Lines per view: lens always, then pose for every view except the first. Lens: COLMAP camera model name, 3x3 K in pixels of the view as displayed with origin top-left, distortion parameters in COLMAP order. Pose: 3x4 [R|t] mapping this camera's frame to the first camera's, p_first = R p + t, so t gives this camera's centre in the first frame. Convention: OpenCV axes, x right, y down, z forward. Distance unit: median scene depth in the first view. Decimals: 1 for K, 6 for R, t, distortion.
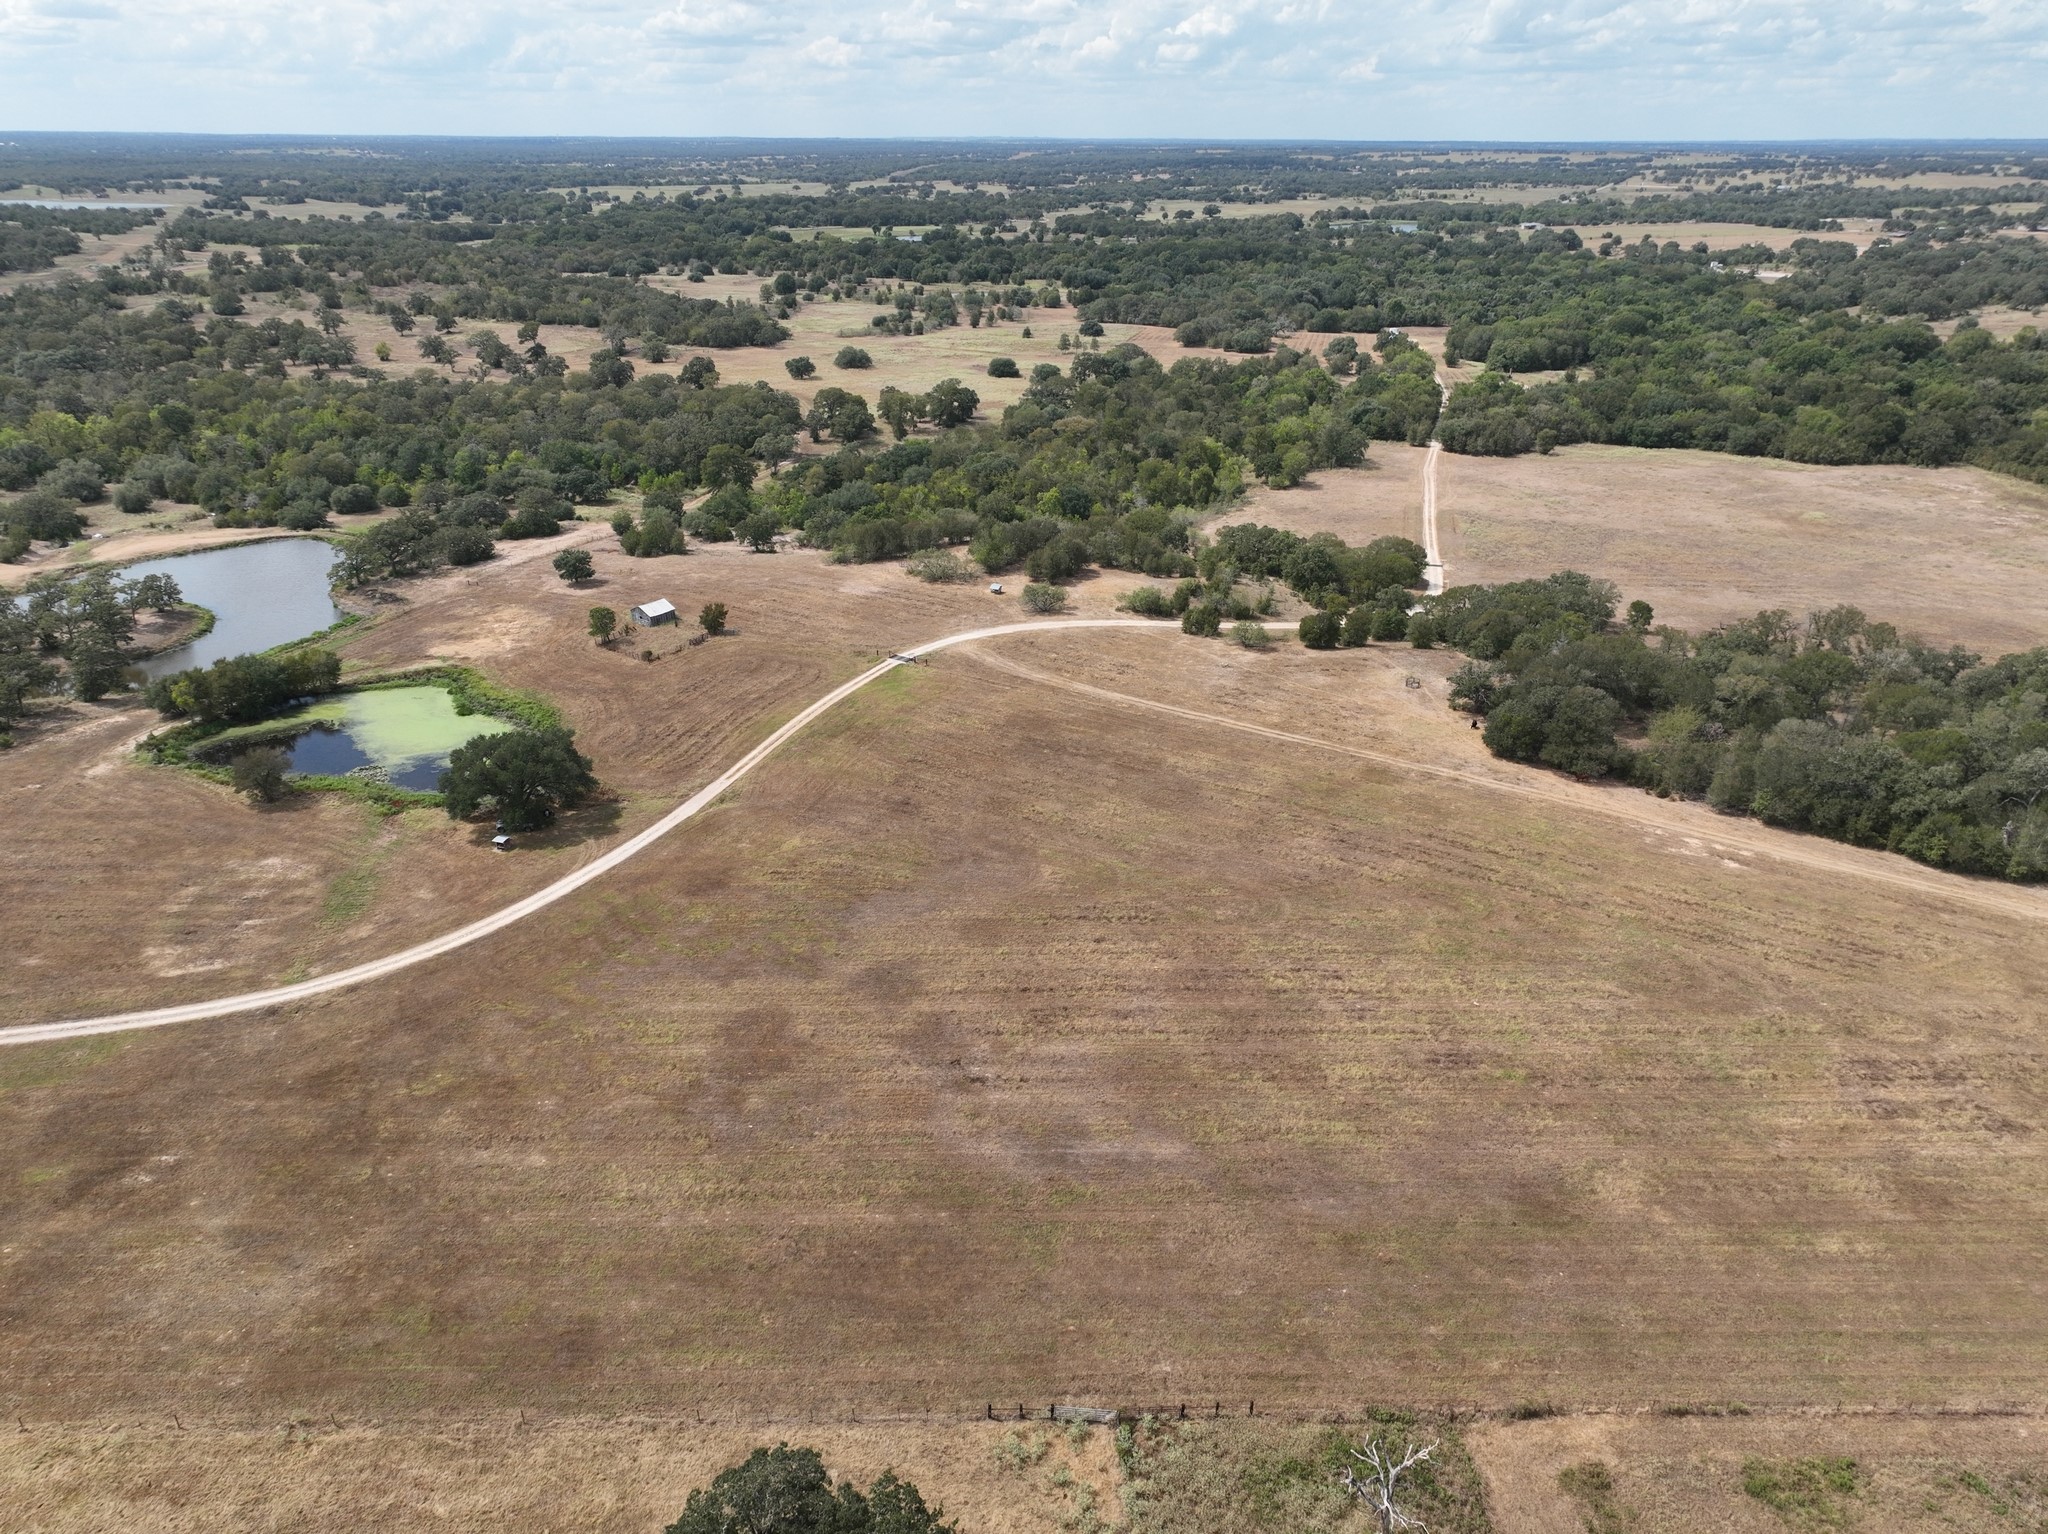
lens RADIAL K [[1444.6, 0, 1028.9], [0, 1444.6, 770.2], [0, 0, 1]] dist [-0.003674, 0.024191]
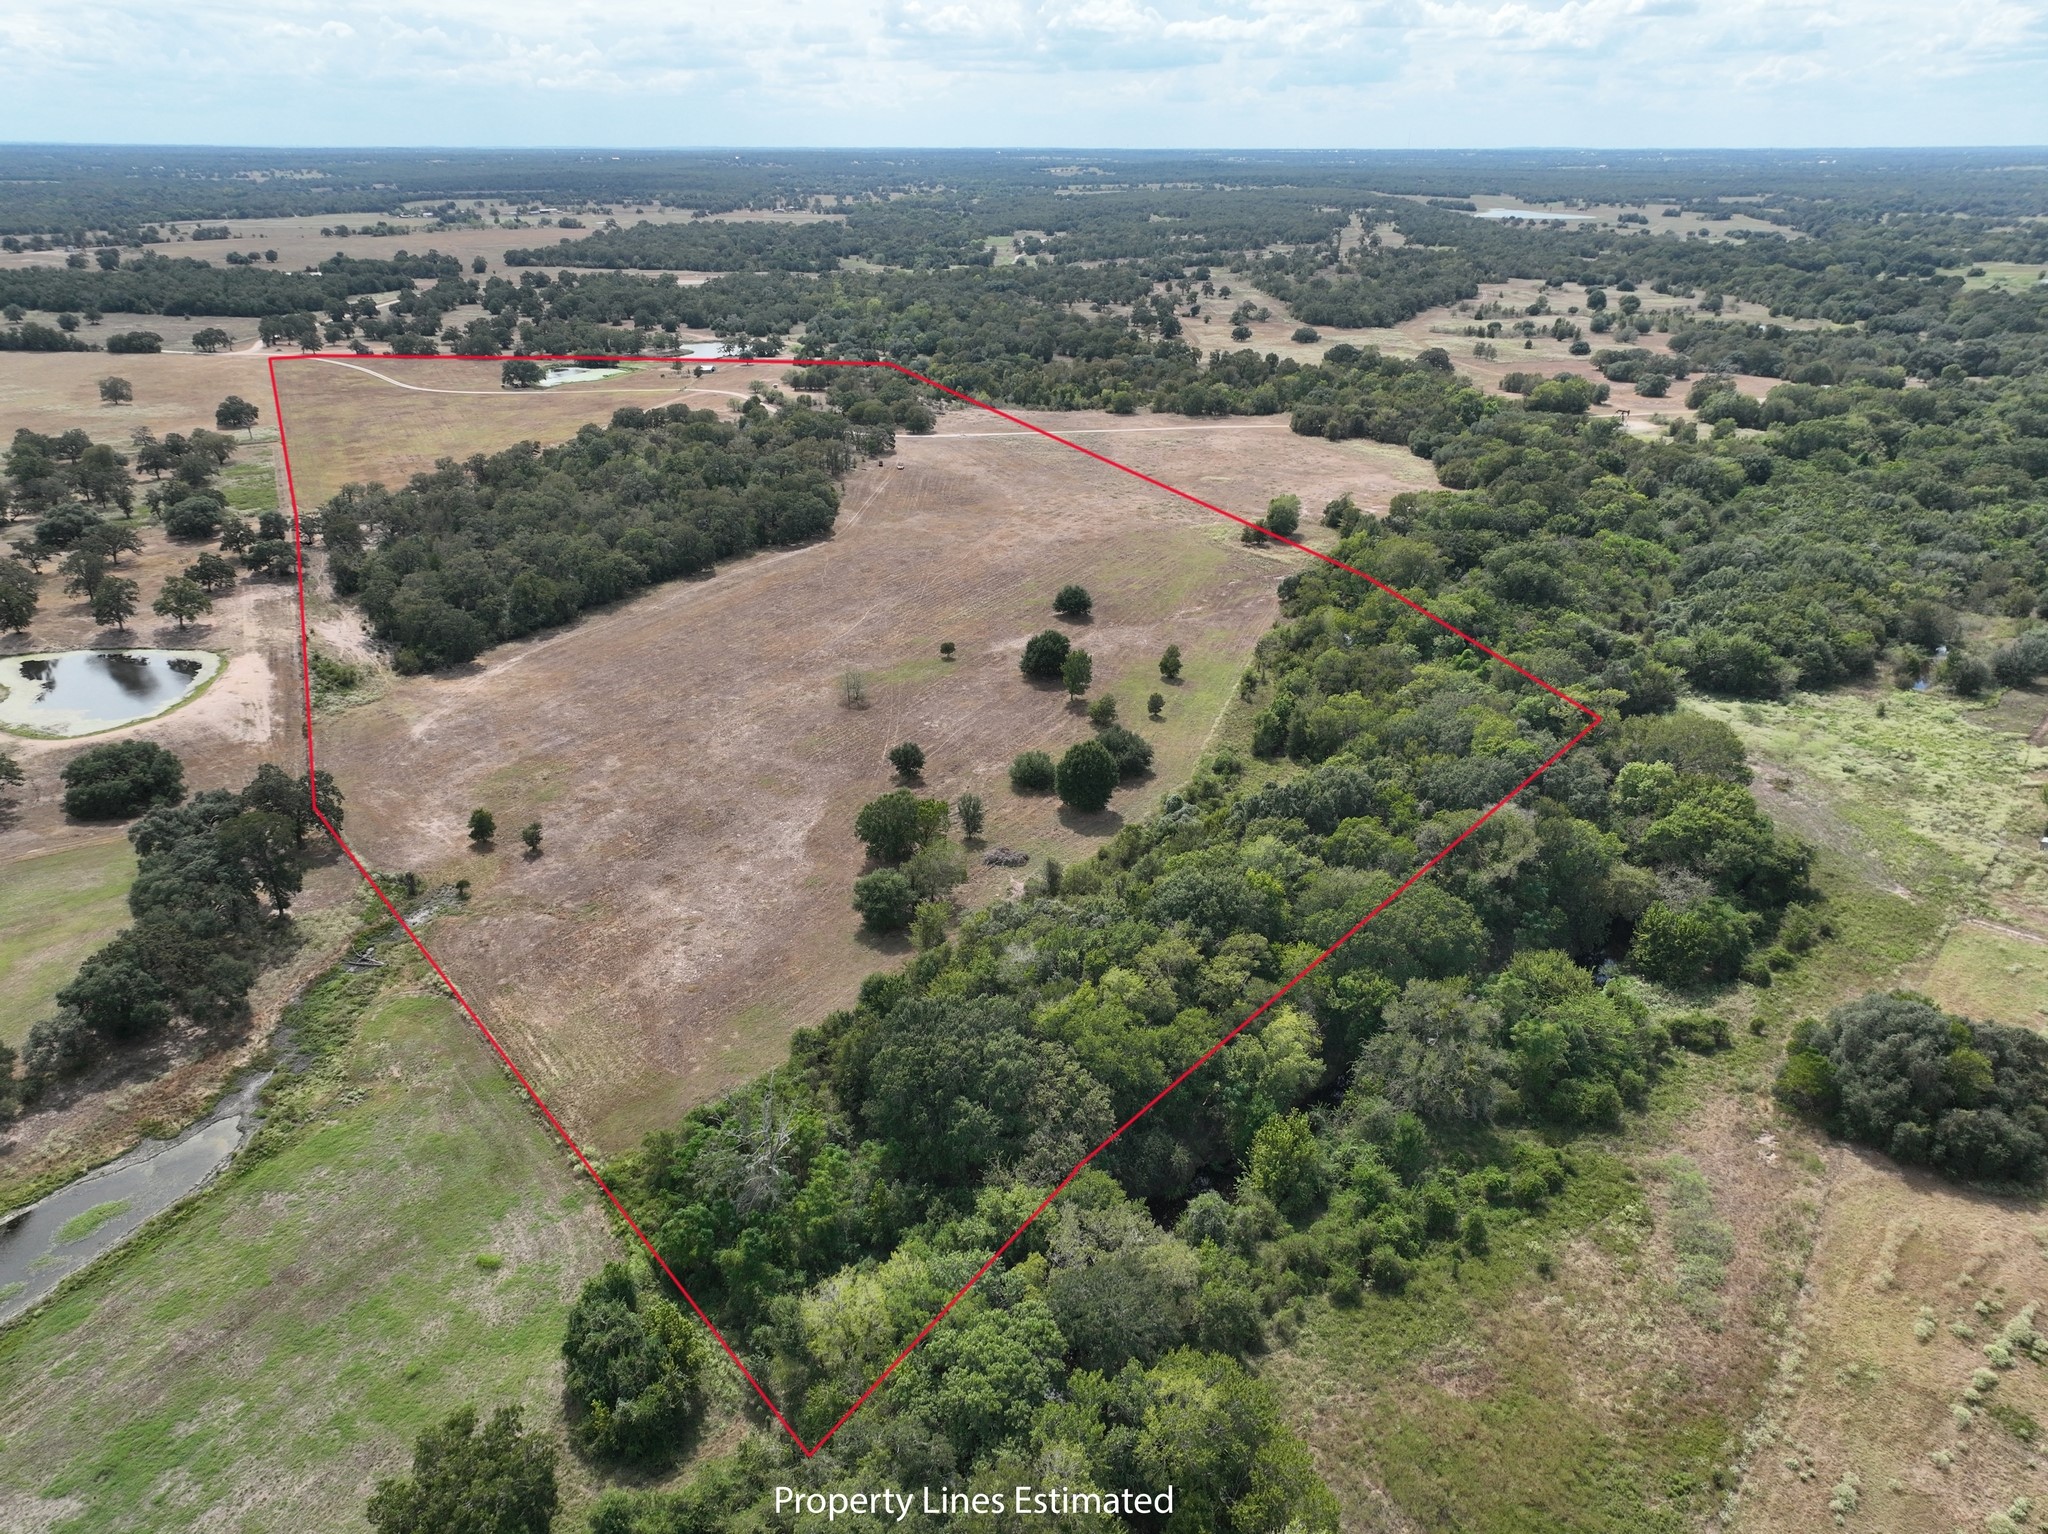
lens RADIAL K [[1444.6, 0, 1025.5], [0, 1444.6, 761.5], [0, 0, 1]] dist [-0.003674, 0.024191]
pose [[0.435013, 0.353939, -0.827944, 0.537365], [-0.364155, 0.910106, 0.197731, -0.043623], [0.823501, 0.215485, 0.524797, 0.063643]]
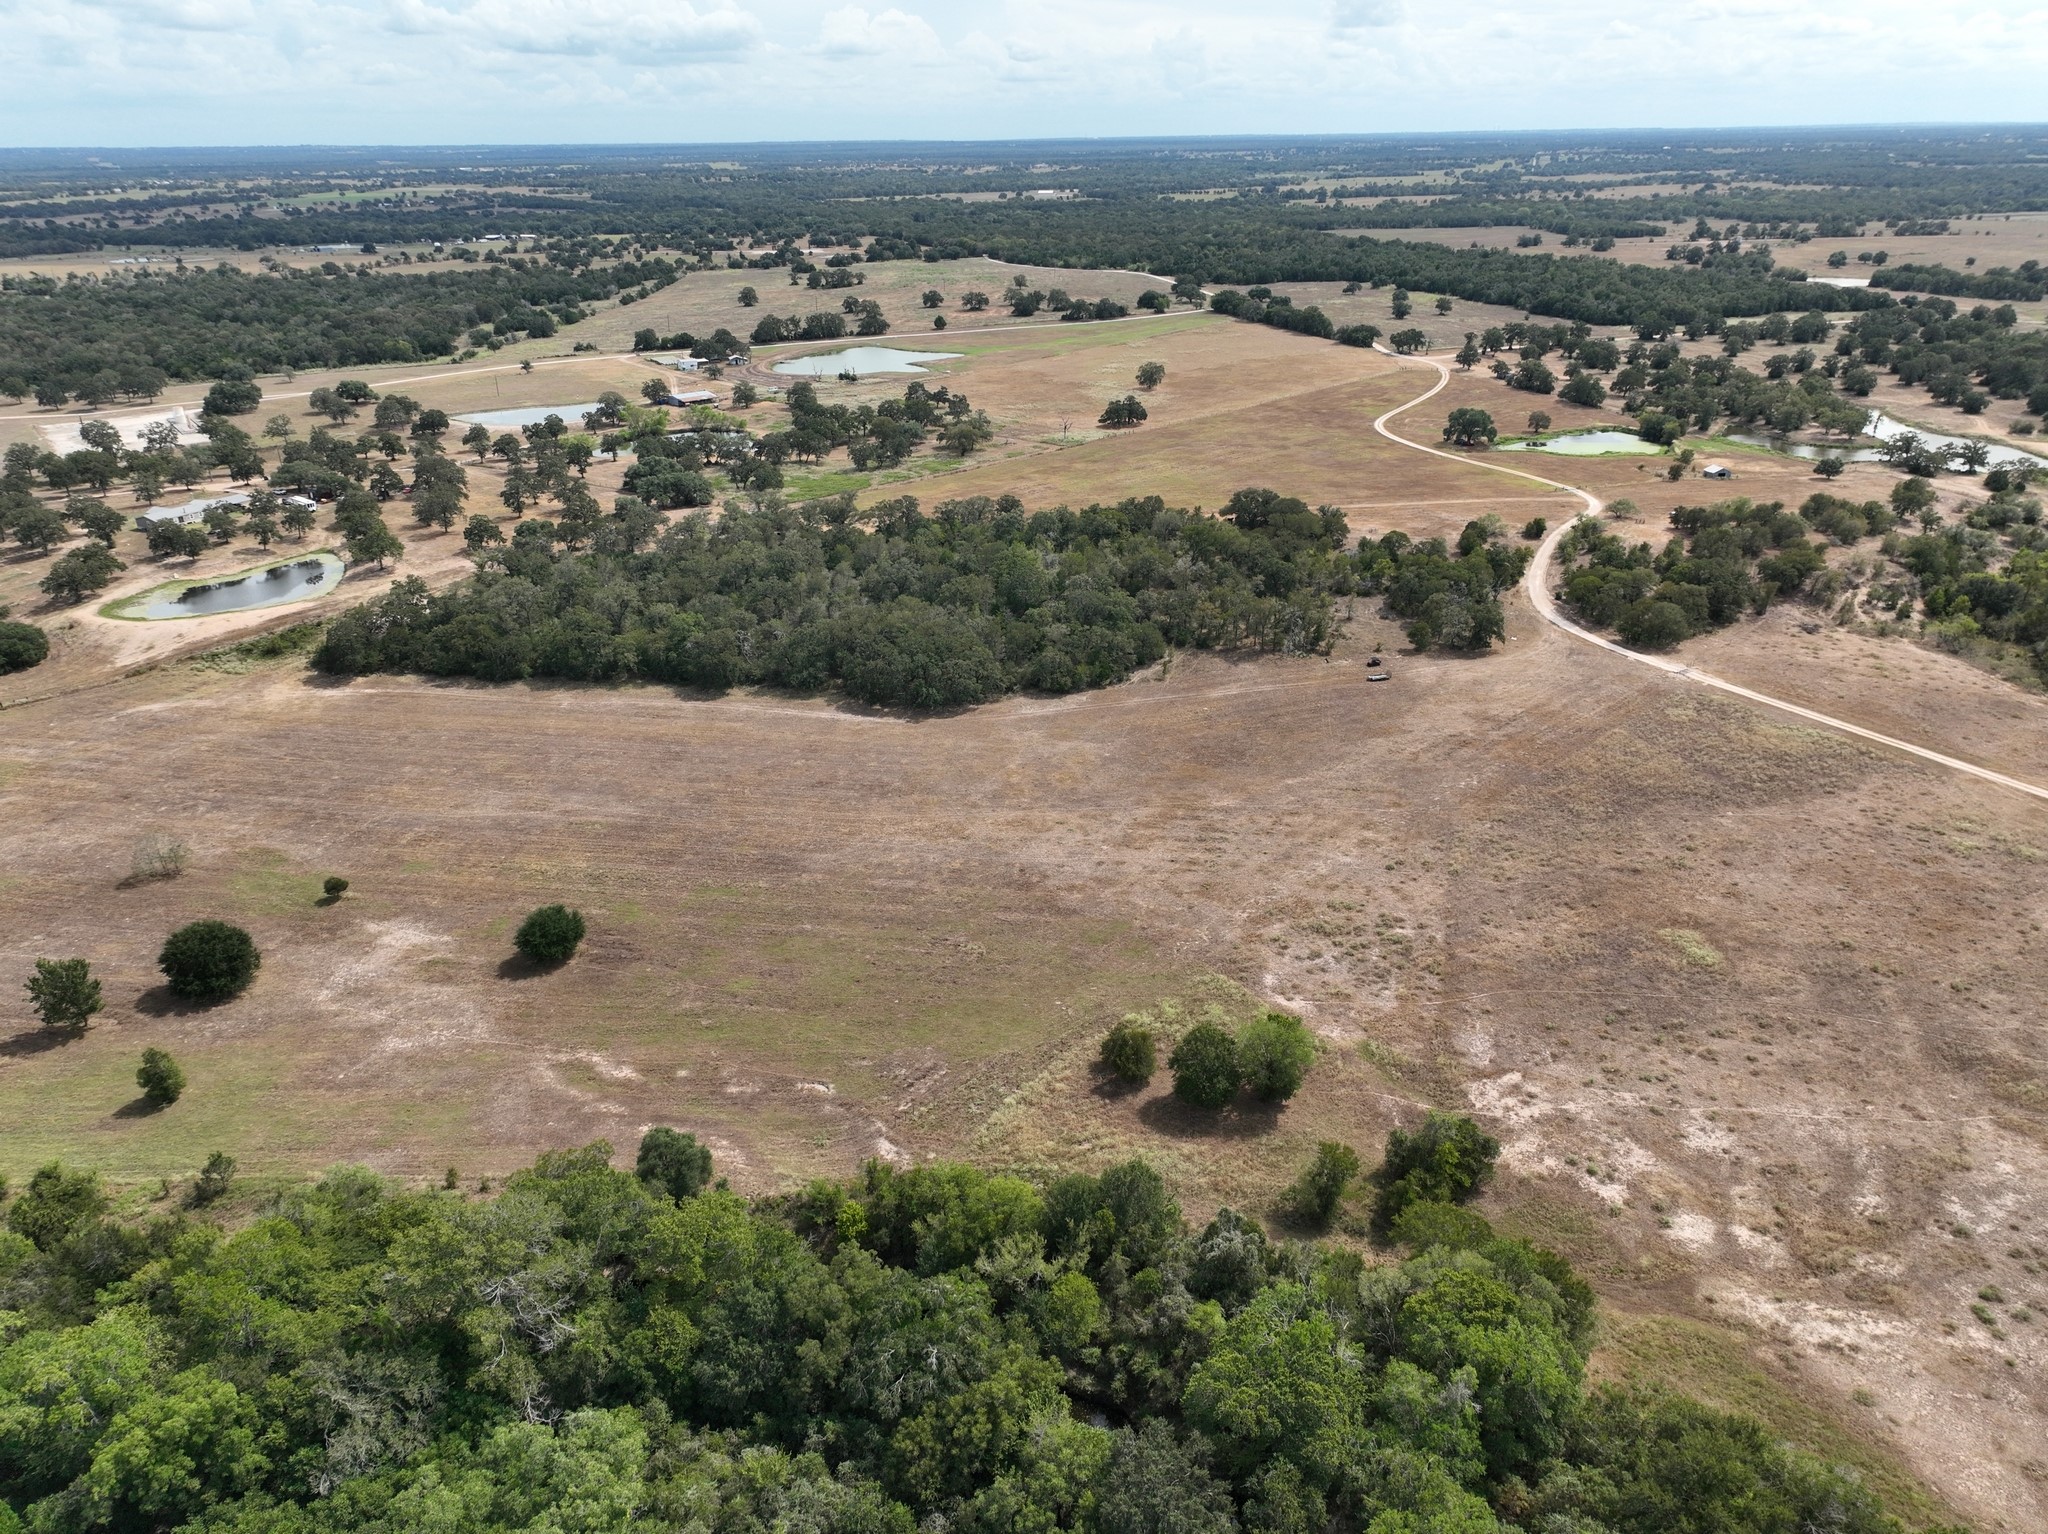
lens RADIAL K [[1444.6, 0, 1026.0], [0, 1444.6, 760.2], [0, 0, 1]] dist [-0.003674, 0.024191]
pose [[-0.716995, 0.283242, -0.636939, 0.338436], [-0.271973, 0.727643, 0.629735, -0.161723], [0.641832, 0.624748, -0.444682, 0.331129]]
